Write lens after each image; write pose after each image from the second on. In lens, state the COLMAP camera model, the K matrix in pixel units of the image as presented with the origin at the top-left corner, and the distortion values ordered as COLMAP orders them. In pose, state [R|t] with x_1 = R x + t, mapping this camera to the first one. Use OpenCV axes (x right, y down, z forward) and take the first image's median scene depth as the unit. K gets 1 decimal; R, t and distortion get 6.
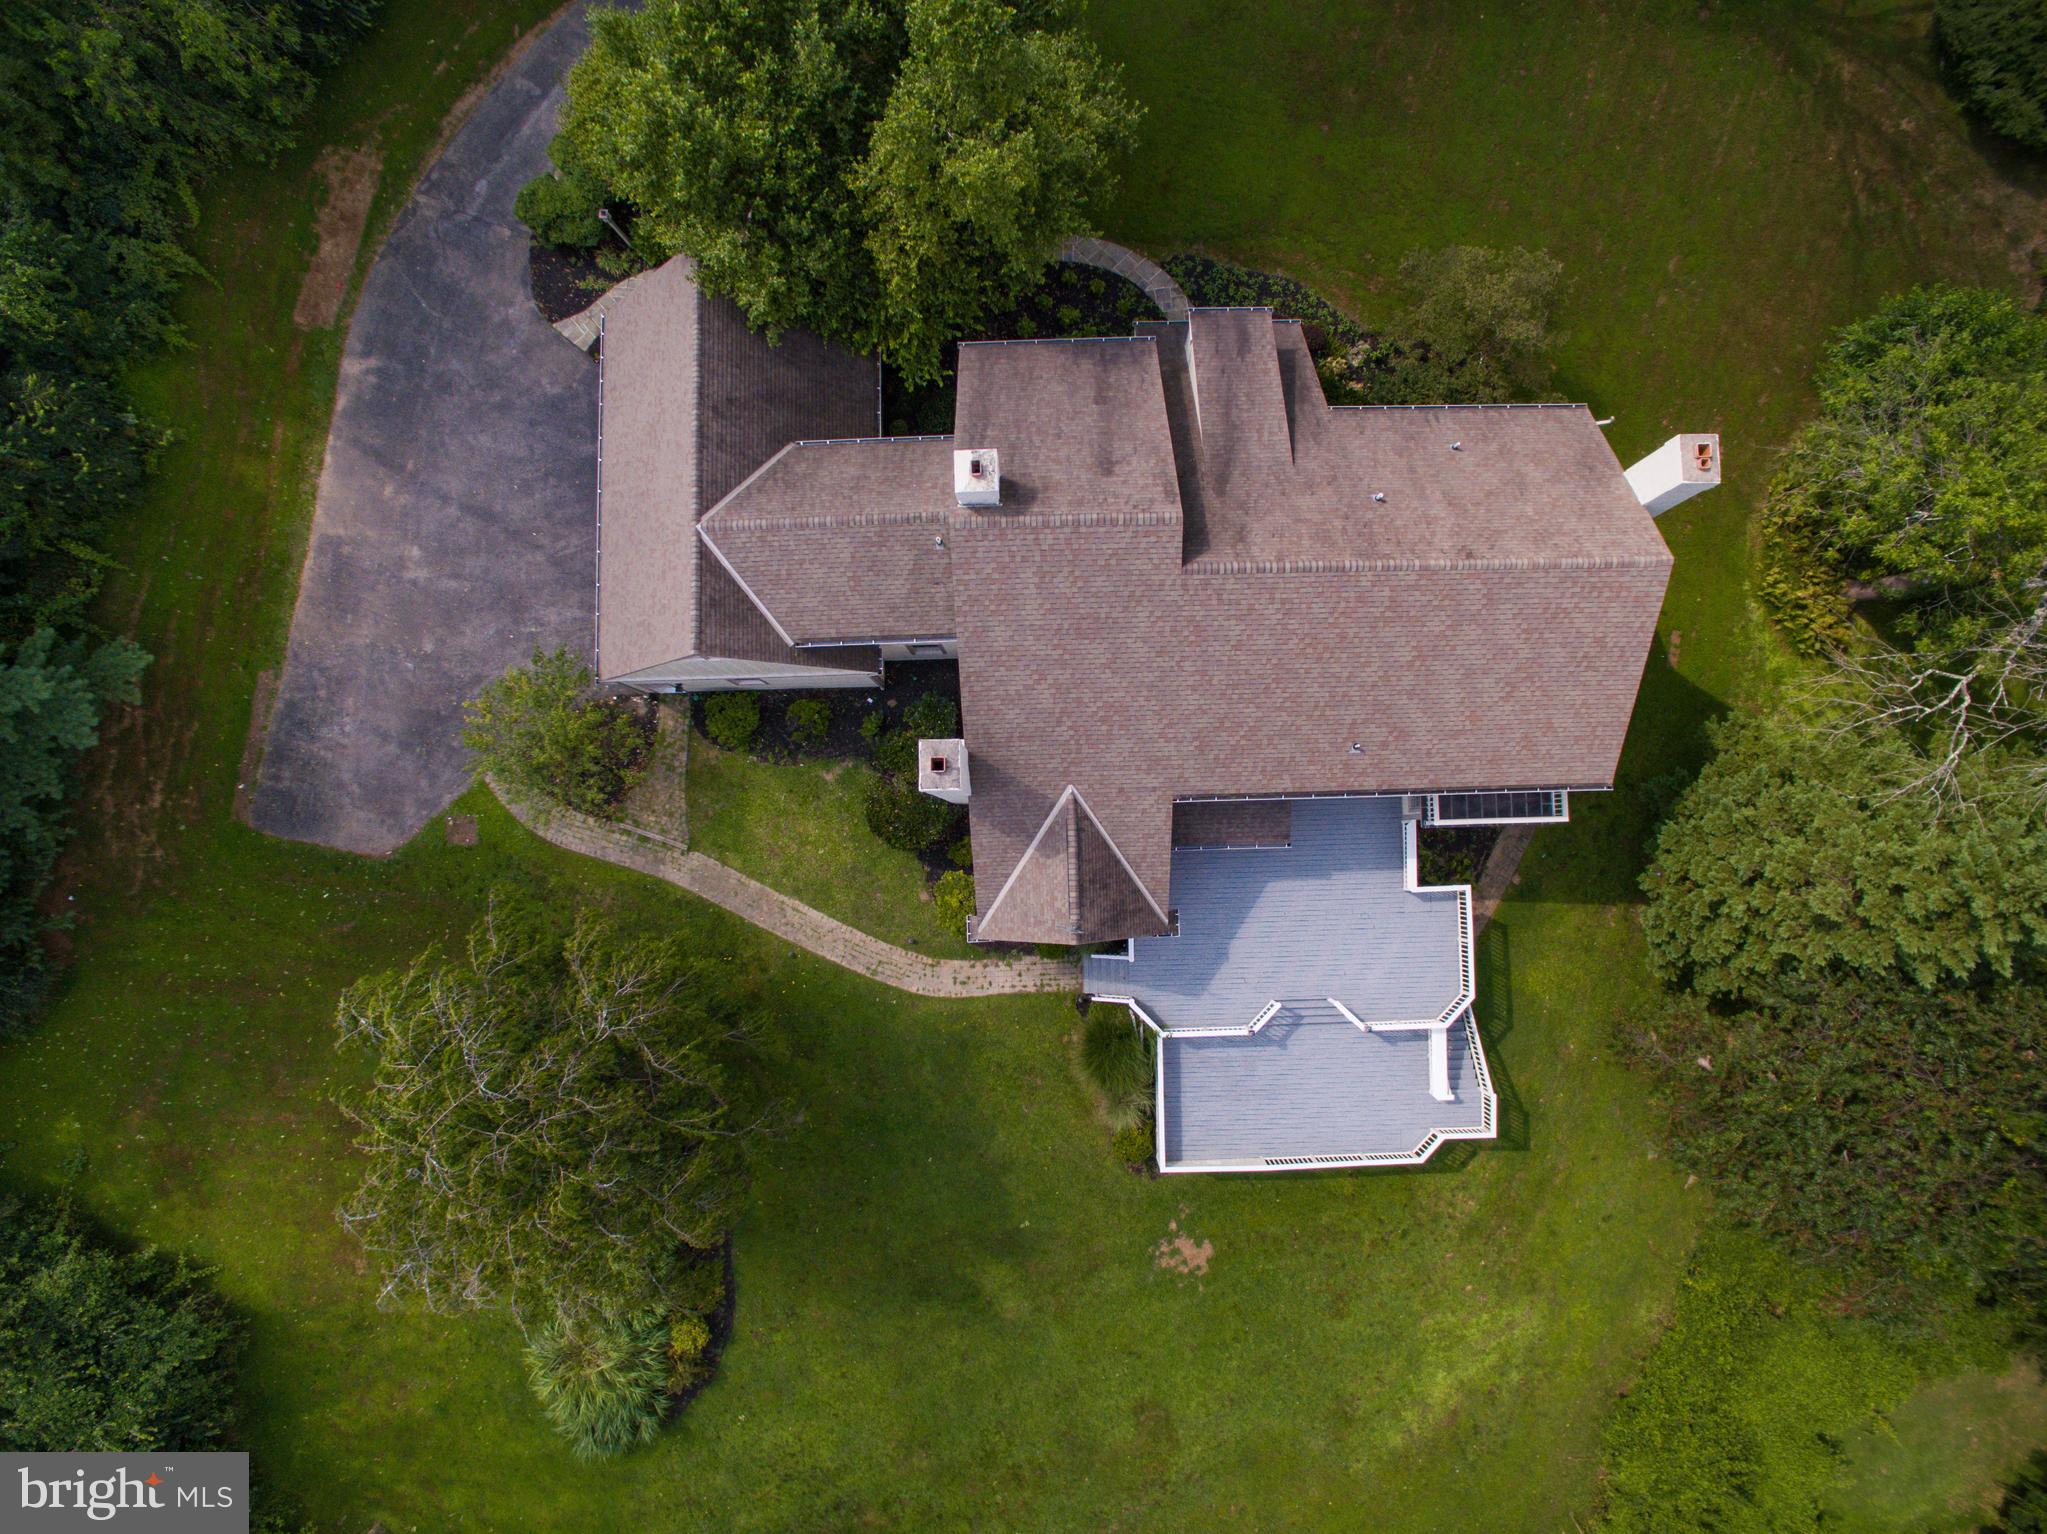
lens RADIAL K [[1191.0, 0, 1036.7], [0, 1191.0, 768.3], [0, 0, 1]] dist [-0.088124, 0.013916]
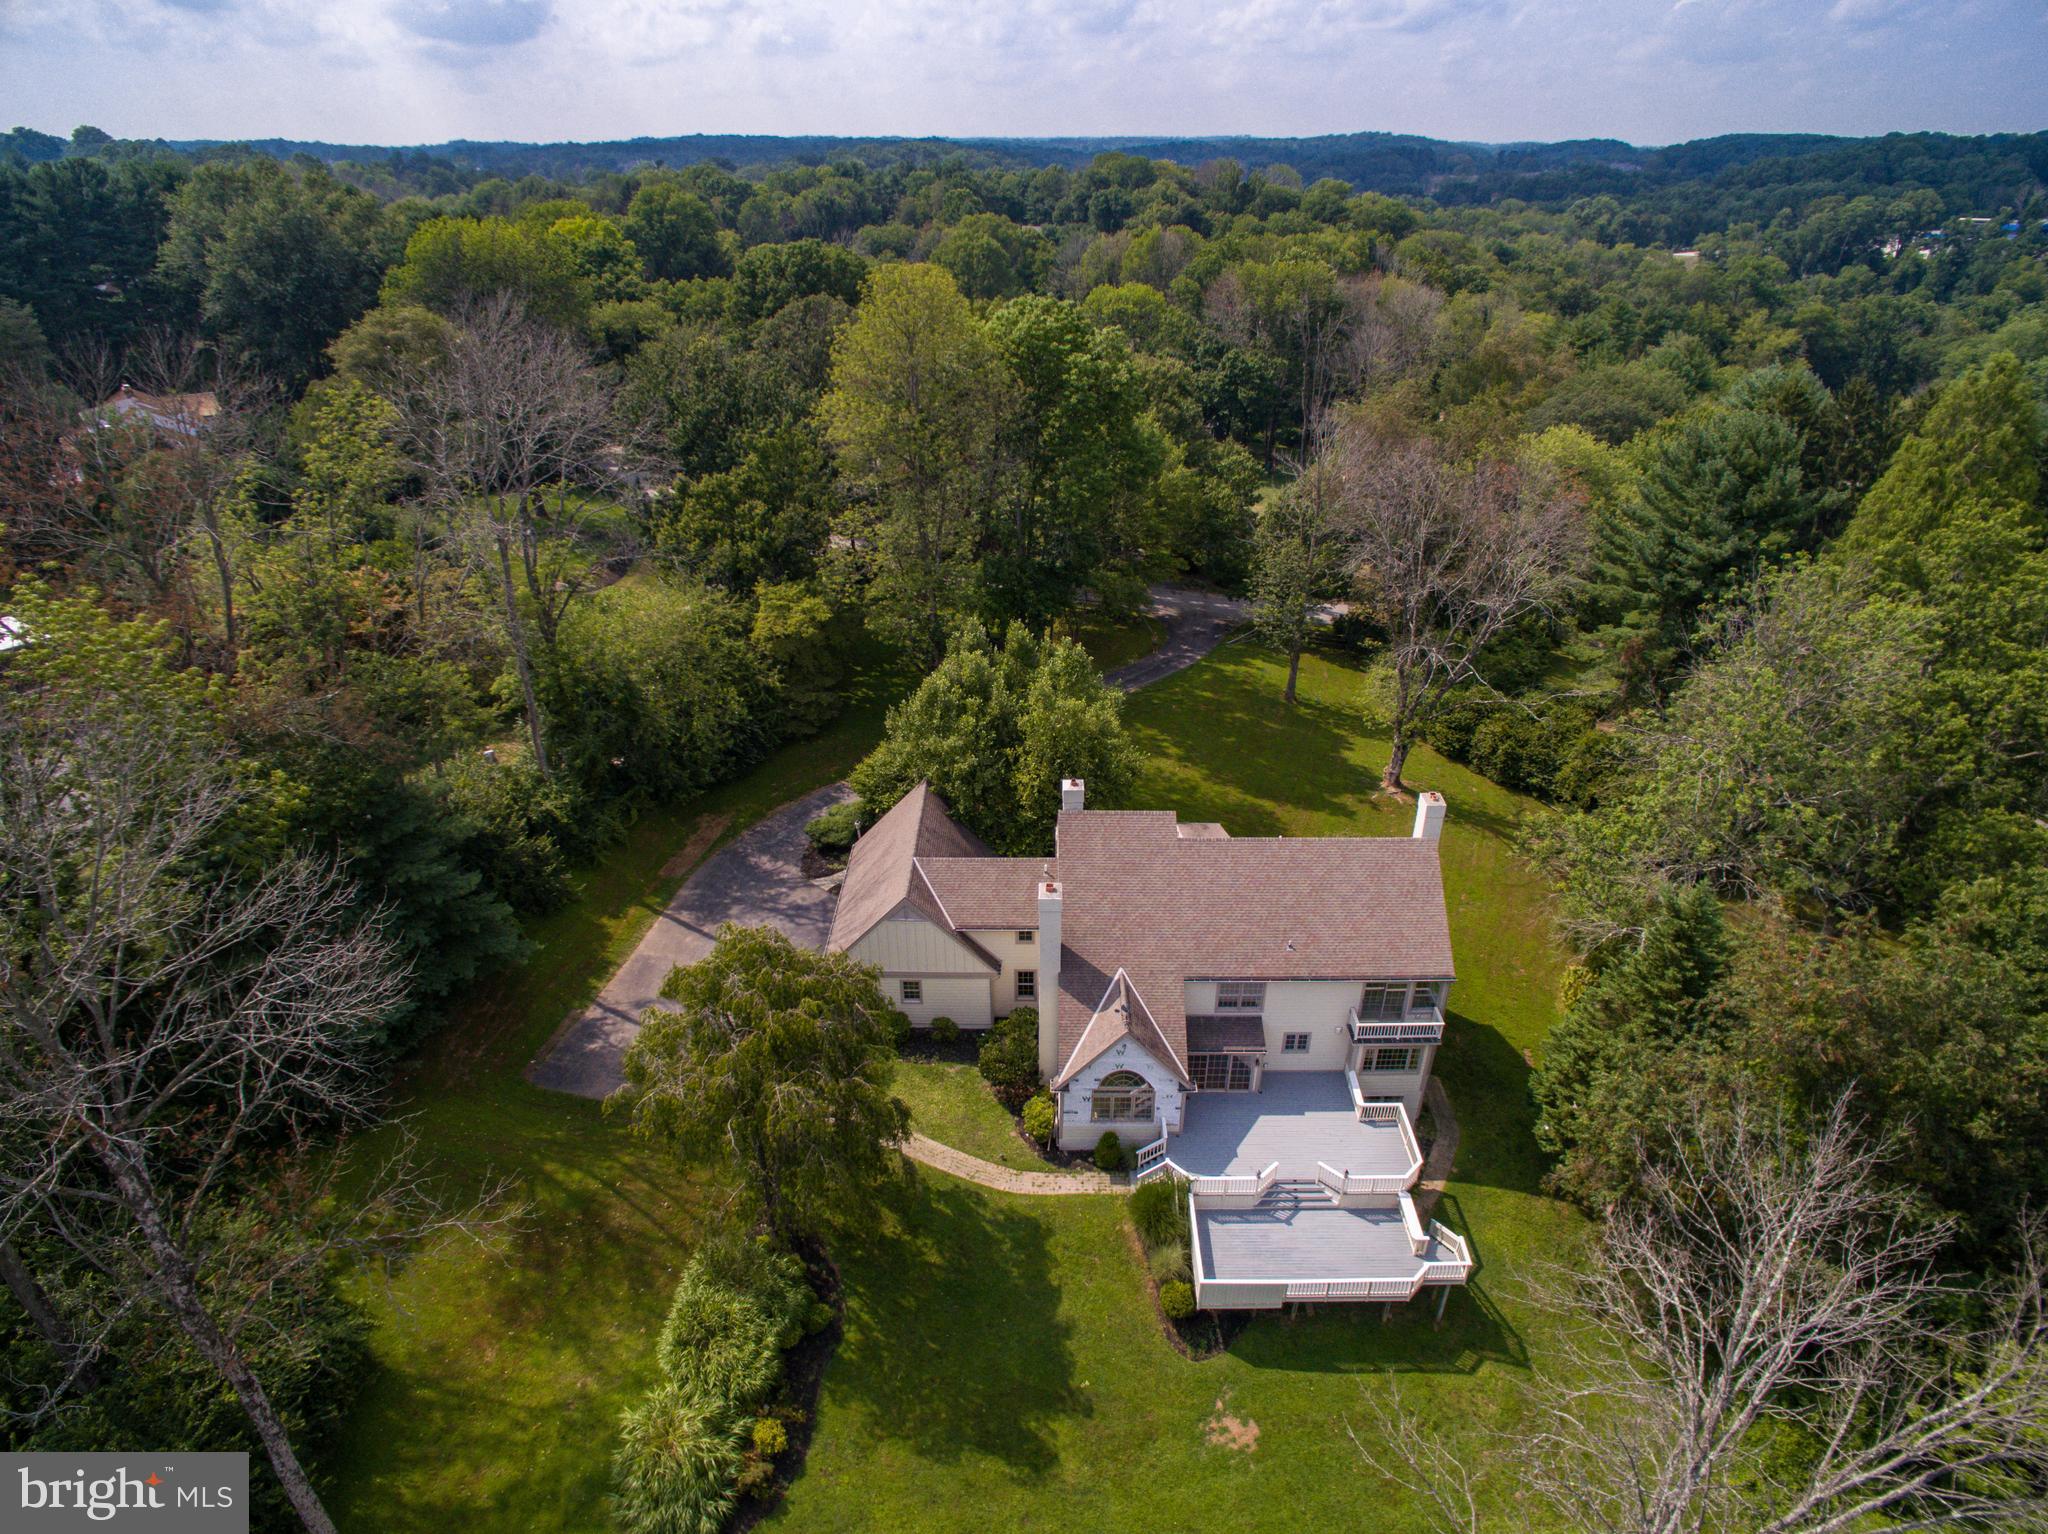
lens RADIAL K [[1191.6, 0, 1028.2], [0, 1191.6, 778.0], [0, 0, 1]] dist [-0.088124, 0.013916]
pose [[0.999266, 0.029762, -0.024114, -0.056241], [-0.036189, 0.527208, -0.848965, 1.049968], [-0.012553, 0.849215, 0.527898, -0.071878]]
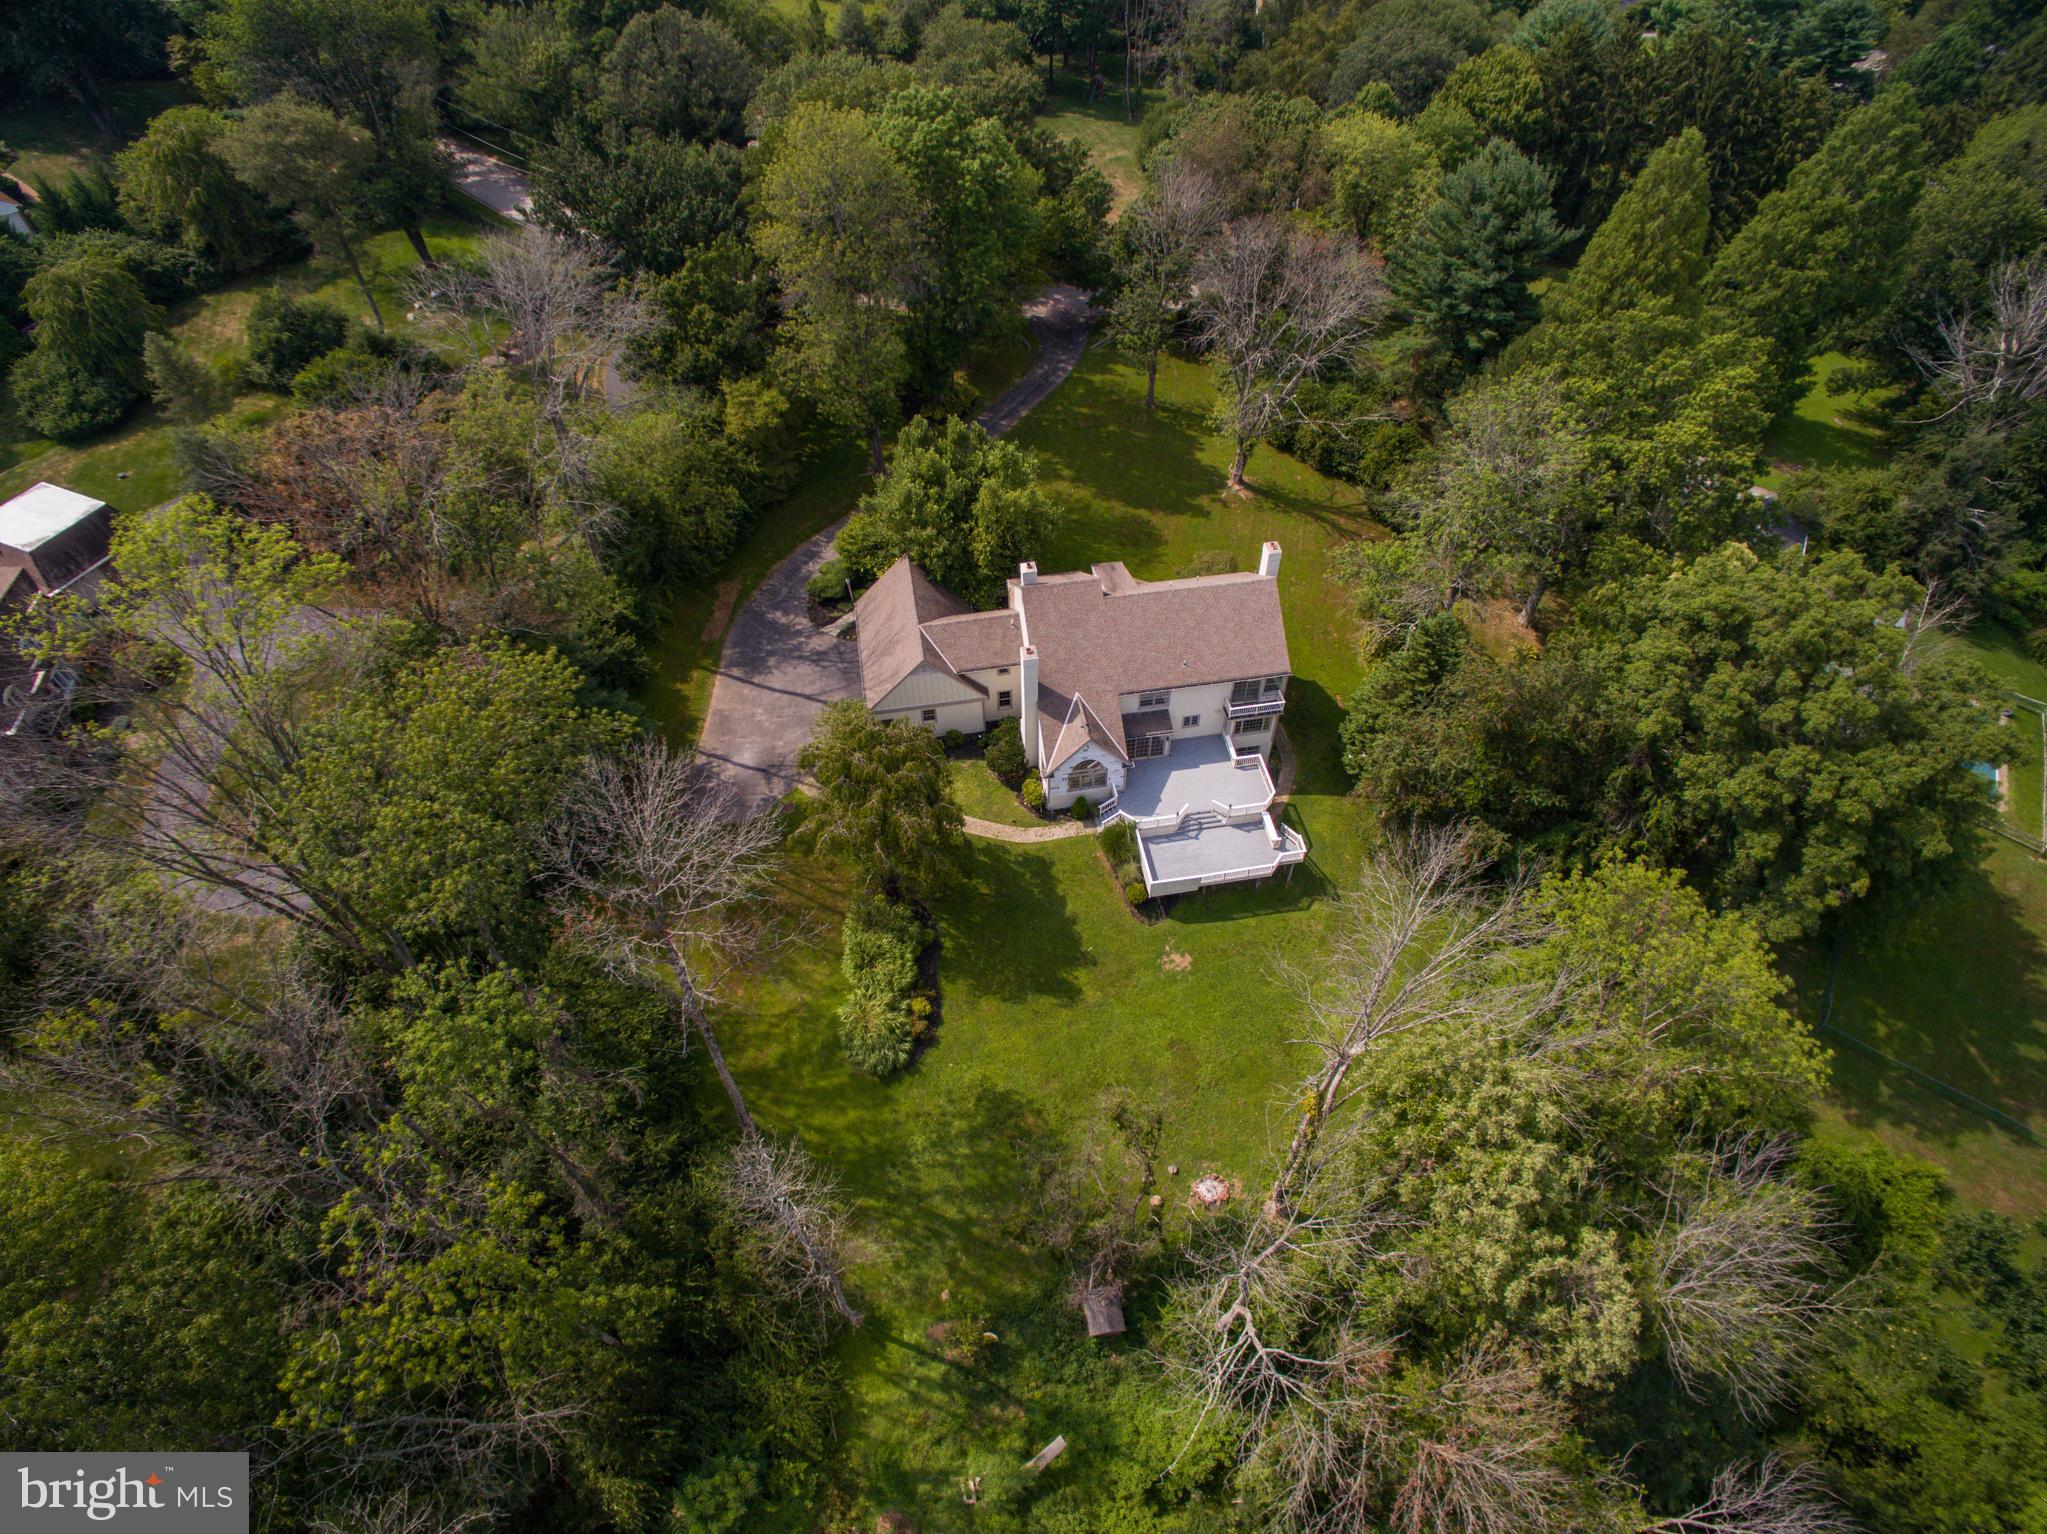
lens RADIAL K [[1191.0, 0, 1021.1], [0, 1191.0, 766.4], [0, 0, 1]] dist [-0.088124, 0.013916]
pose [[0.990177, -0.102577, 0.095009, -0.280278], [0.139250, 0.784612, -0.604147, 1.337308], [-0.012573, 0.611443, 0.791189, -0.719635]]
